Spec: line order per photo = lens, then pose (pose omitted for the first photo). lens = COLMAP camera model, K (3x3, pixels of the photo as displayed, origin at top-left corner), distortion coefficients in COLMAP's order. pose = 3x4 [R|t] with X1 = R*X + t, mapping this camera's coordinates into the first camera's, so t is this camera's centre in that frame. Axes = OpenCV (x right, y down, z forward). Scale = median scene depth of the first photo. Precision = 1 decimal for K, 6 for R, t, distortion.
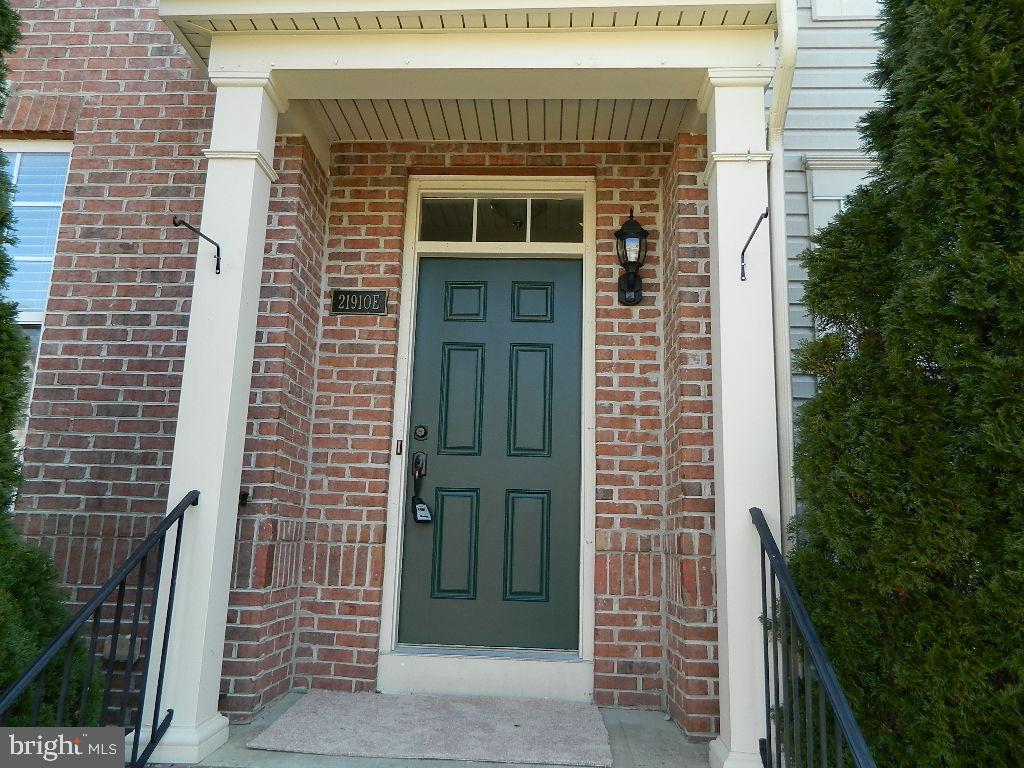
lens RADIAL K [[746.2, 0, 511.2], [0, 746.2, 381.6], [0, 0, 1]] dist [0.012777, 0.001187]
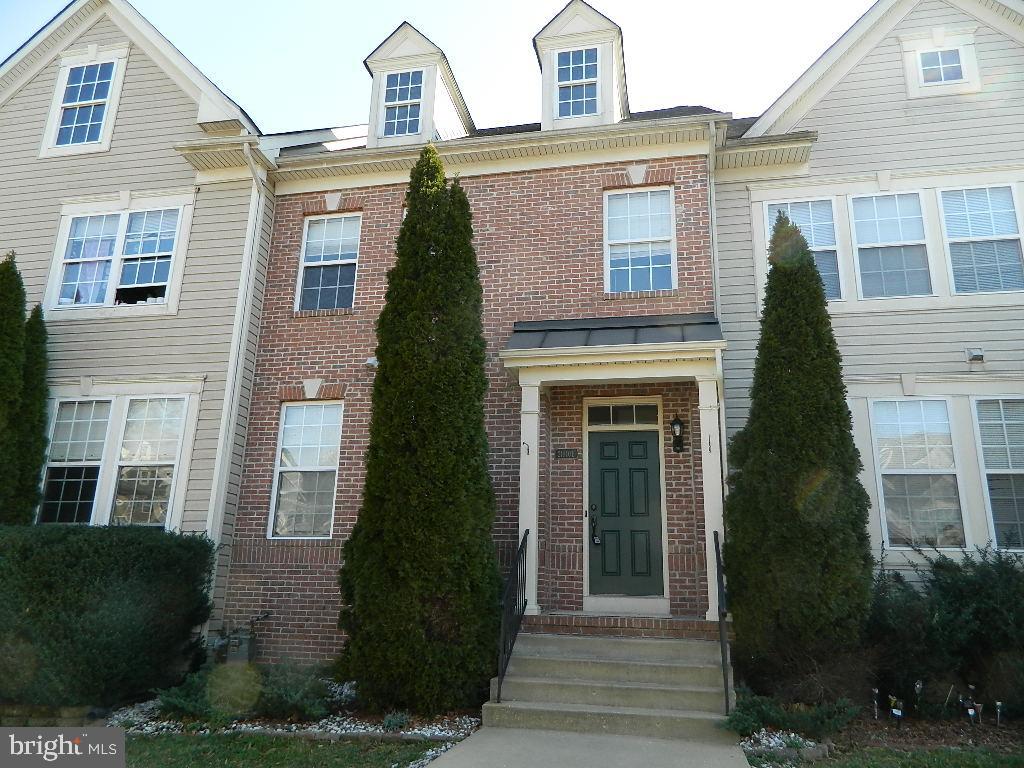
lens RADIAL K [[746.2, 0, 509.7], [0, 746.2, 381.3], [0, 0, 1]] dist [0.012777, 0.001187]
pose [[0.985538, -0.051876, -0.161319, 0.022138], [0.037415, 0.995109, -0.091421, -0.131426], [0.165272, 0.084063, 0.982659, -1.509320]]
